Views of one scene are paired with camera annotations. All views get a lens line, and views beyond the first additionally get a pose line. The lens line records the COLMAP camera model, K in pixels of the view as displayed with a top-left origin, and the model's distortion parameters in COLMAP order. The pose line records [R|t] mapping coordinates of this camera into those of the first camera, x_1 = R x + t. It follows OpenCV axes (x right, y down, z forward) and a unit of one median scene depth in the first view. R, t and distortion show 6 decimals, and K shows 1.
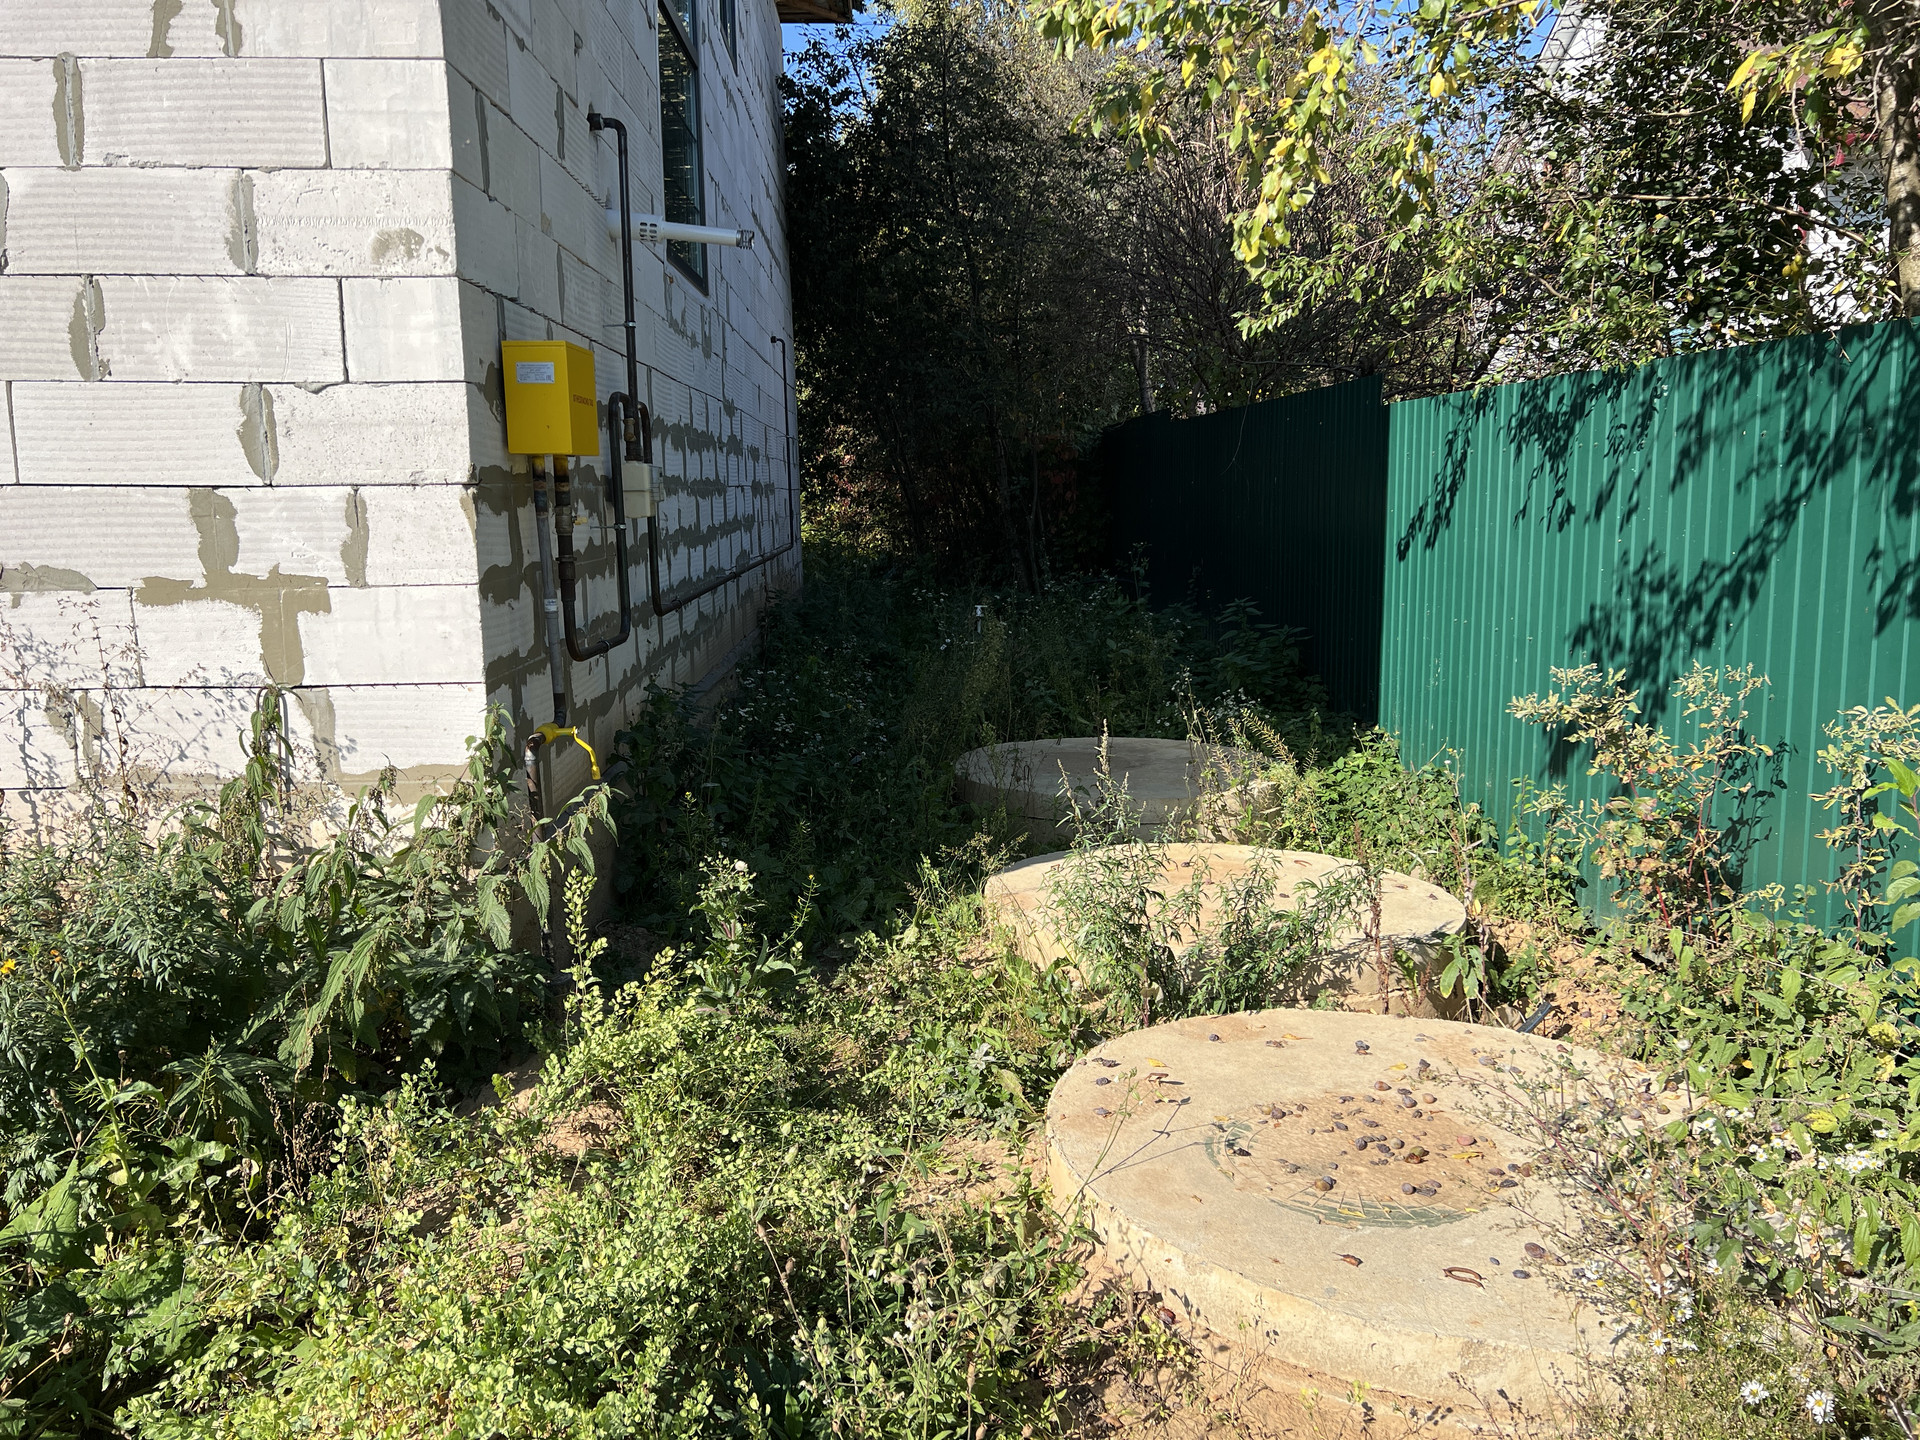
lens RADIAL K [[1476.5, 0, 960.0], [0, 1476.5, 720.0], [0, 0, 1]] dist [0.007173, 0.003619]
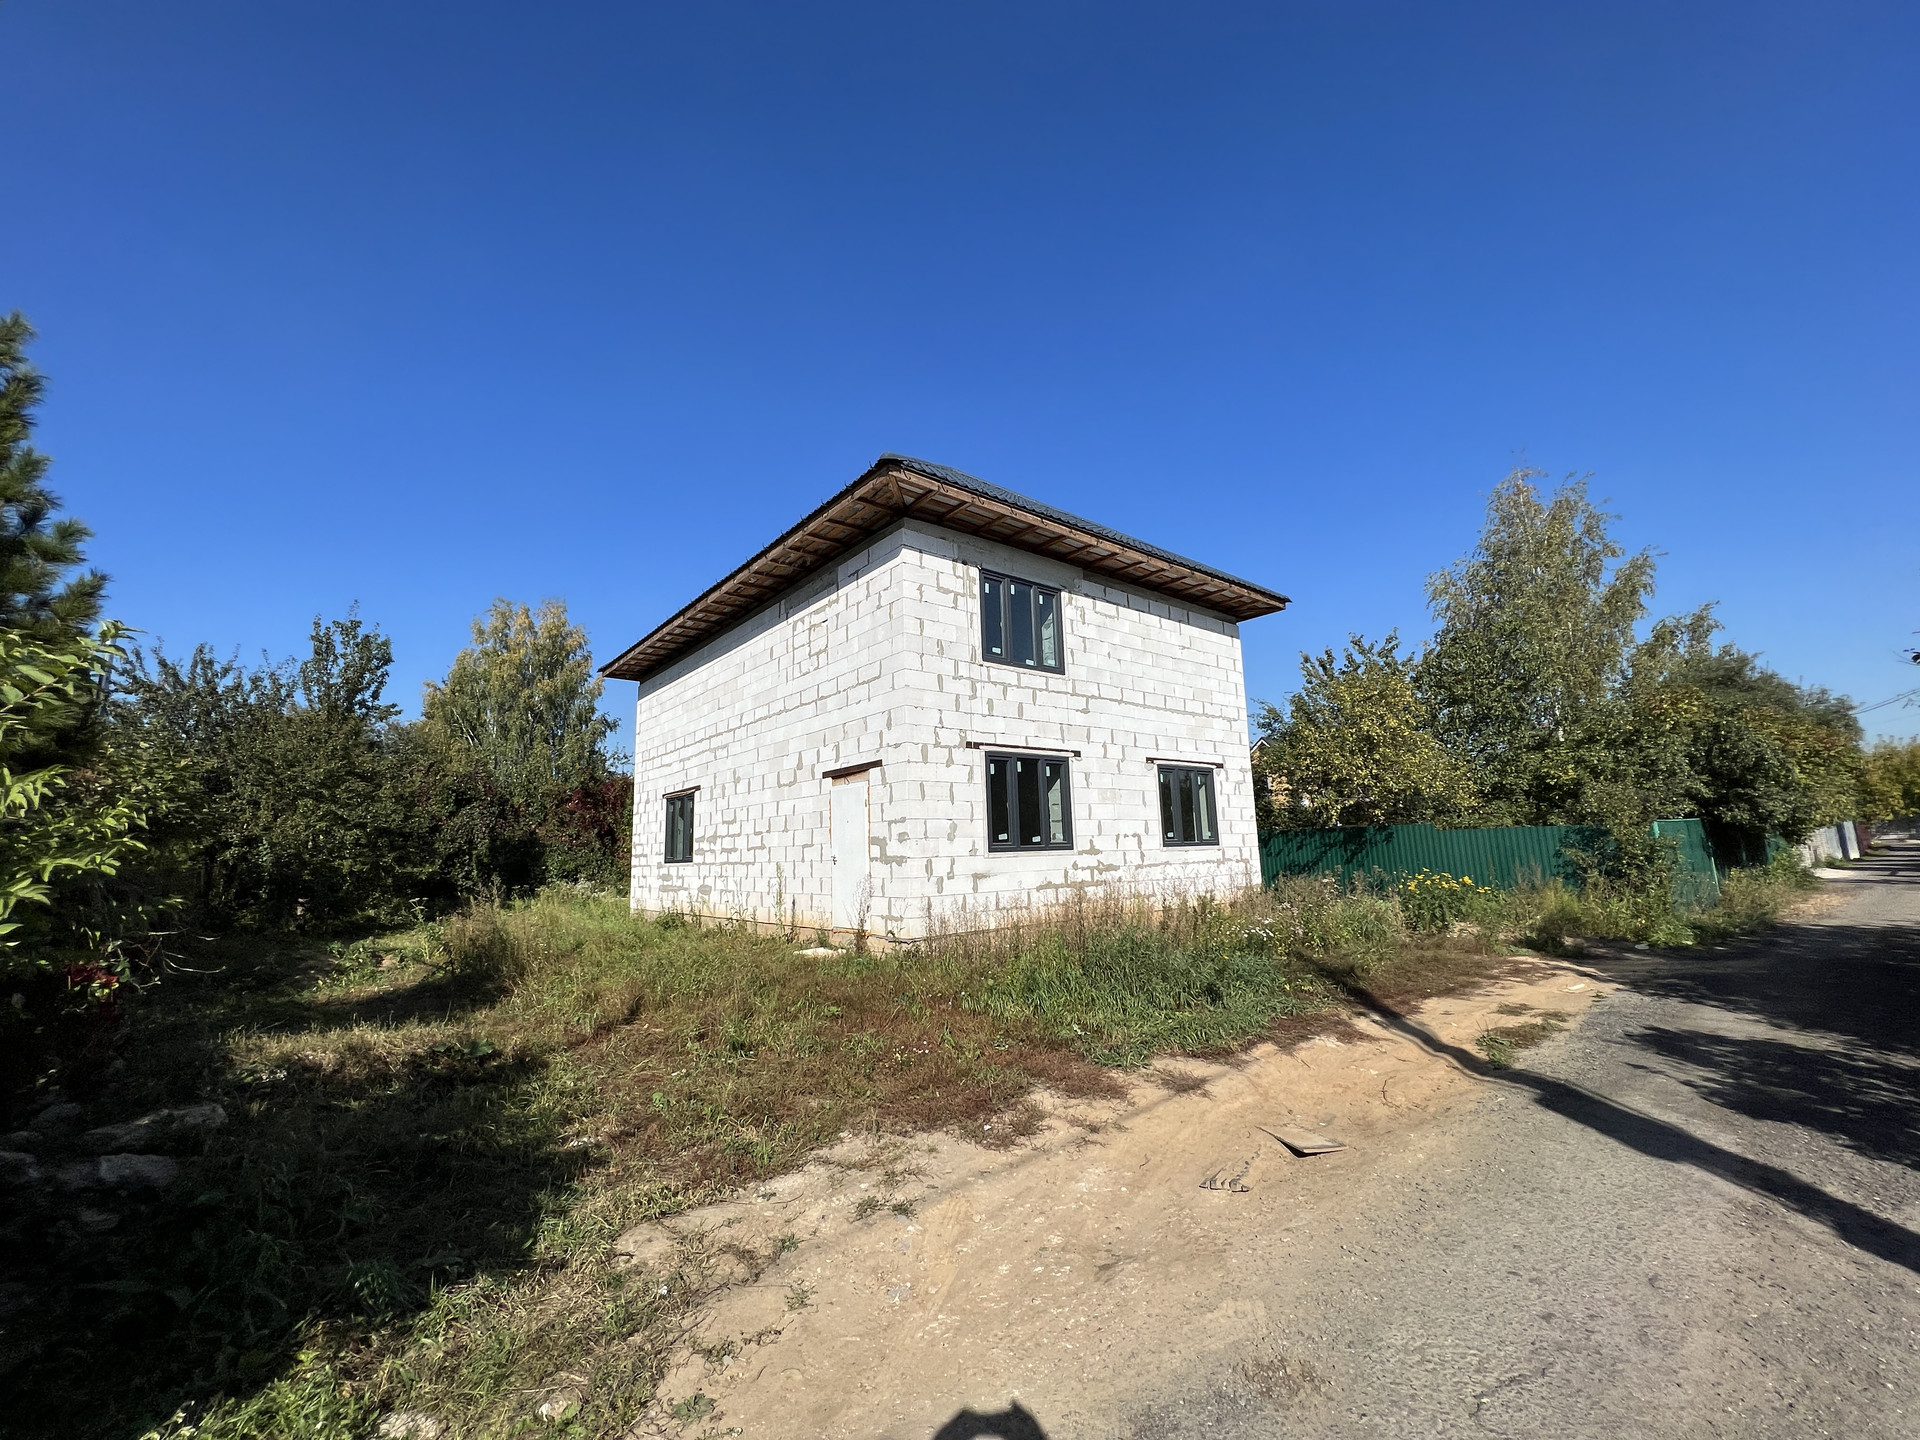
lens RADIAL K [[769.7, 0, 966.9], [0, 769.7, 722.6], [0, 0, 1]] dist [-0.000397, -0.000302]
pose [[0.802094, 0.086995, 0.590827, -4.047617], [0.113247, 0.949225, -0.293509, 0.241770], [-0.586362, 0.302331, 0.751516, -1.371103]]
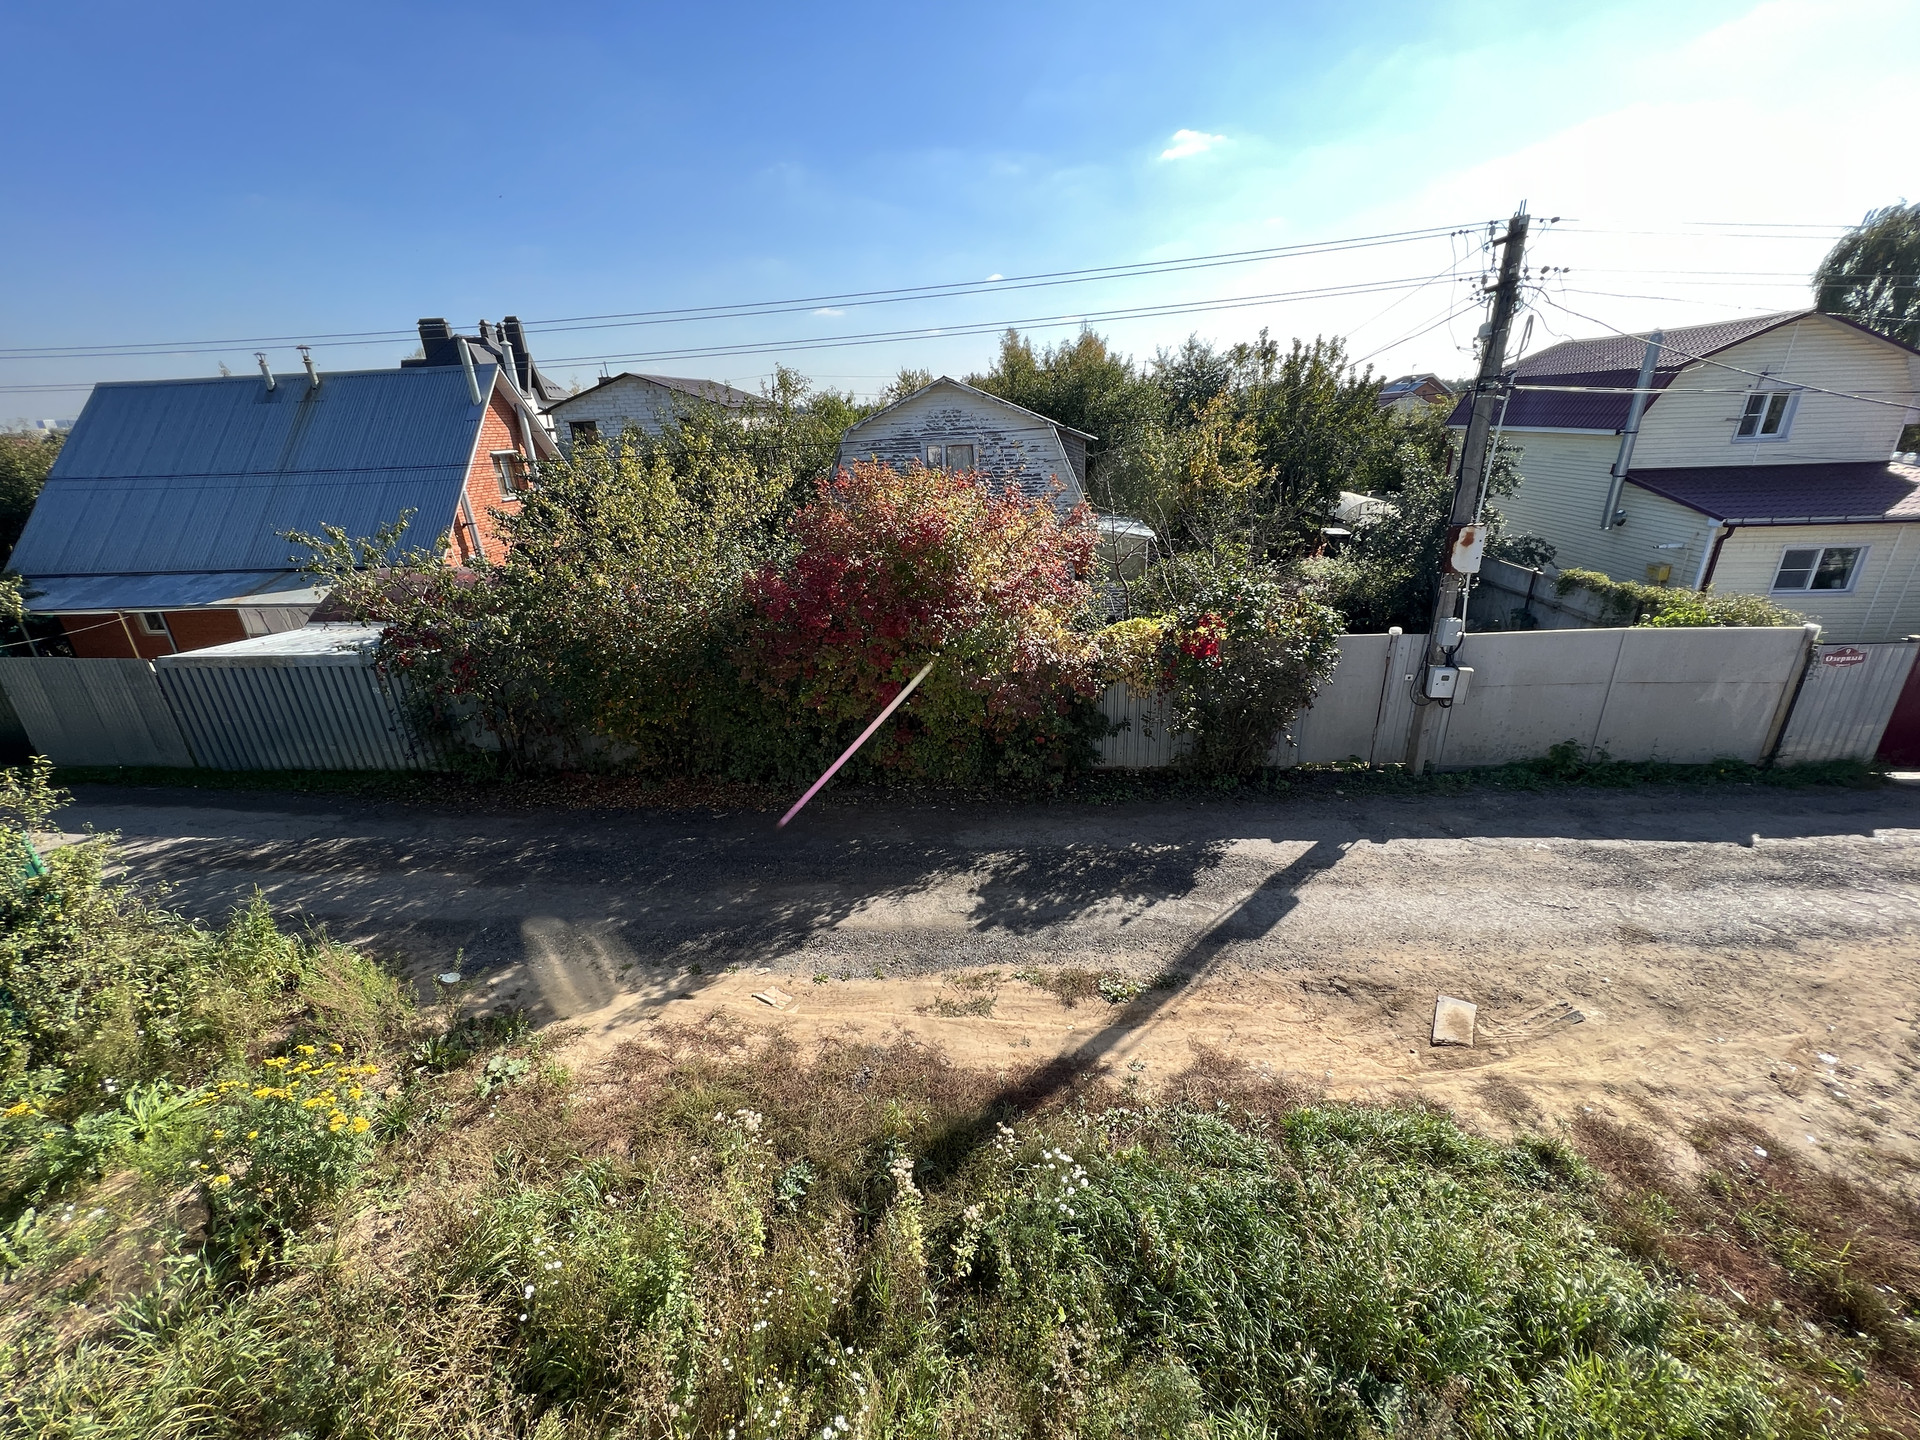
lens RADIAL K [[769.7, 0, 966.9], [0, 769.7, 722.6], [0, 0, 1]] dist [-0.000397, -0.000302]
pose [[-0.991285, -0.023929, 0.129544, -1.854494], [0.044307, 0.865518, 0.498914, -0.988310], [-0.124061, 0.500306, -0.856915, 0.836982]]
